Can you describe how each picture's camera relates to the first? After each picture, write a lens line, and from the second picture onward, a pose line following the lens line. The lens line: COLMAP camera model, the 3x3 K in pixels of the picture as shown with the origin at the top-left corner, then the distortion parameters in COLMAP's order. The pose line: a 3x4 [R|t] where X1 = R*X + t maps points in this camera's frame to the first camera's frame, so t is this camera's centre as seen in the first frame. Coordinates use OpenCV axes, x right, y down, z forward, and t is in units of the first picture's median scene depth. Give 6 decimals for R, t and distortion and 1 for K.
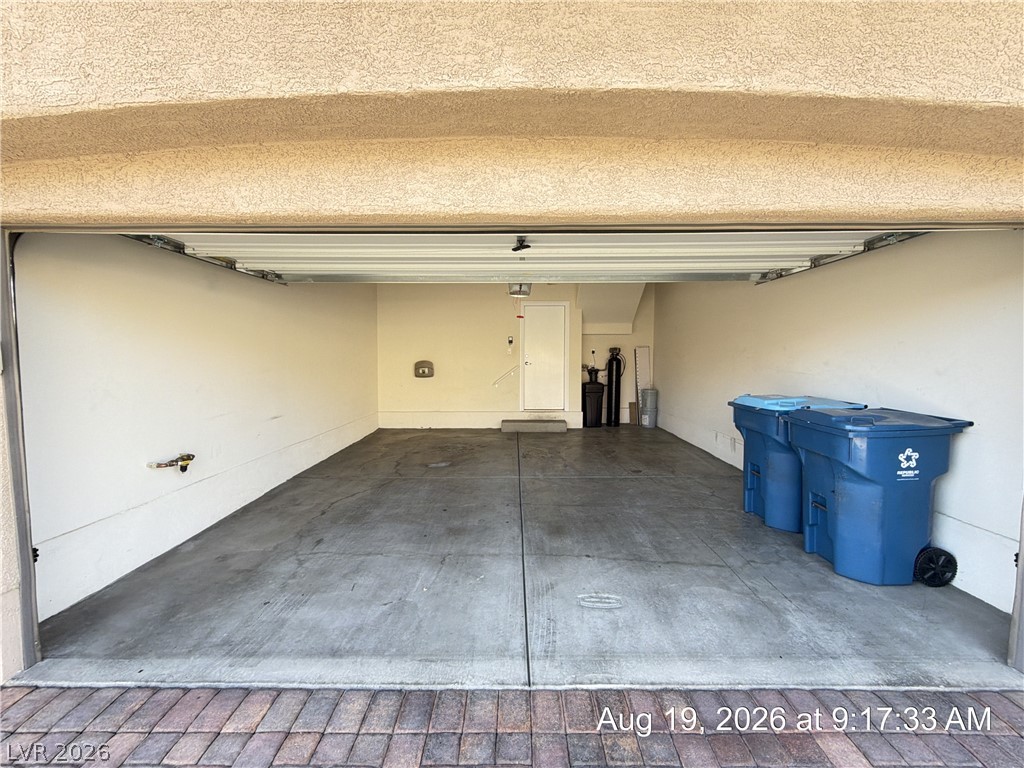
lens RADIAL K [[408.0, 0, 511.5], [0, 408.0, 380.3], [0, 0, 1]] dist [0.000292, 0.000228]
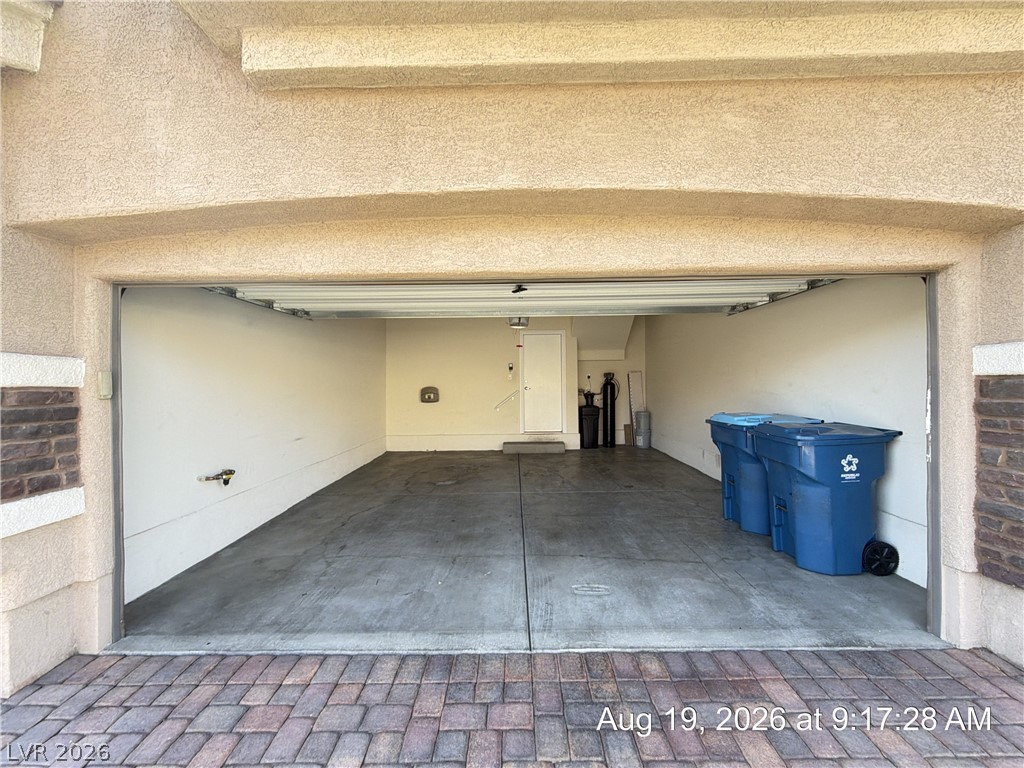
lens RADIAL K [[408.0, 0, 511.3], [0, 408.0, 381.5], [0, 0, 1]] dist [0.000292, 0.000228]
pose [[0.999944, -0.010566, -0.000660, -0.003964], [0.010505, 0.998051, -0.061514, 0.022561], [0.001309, 0.061504, 0.998106, -0.247437]]
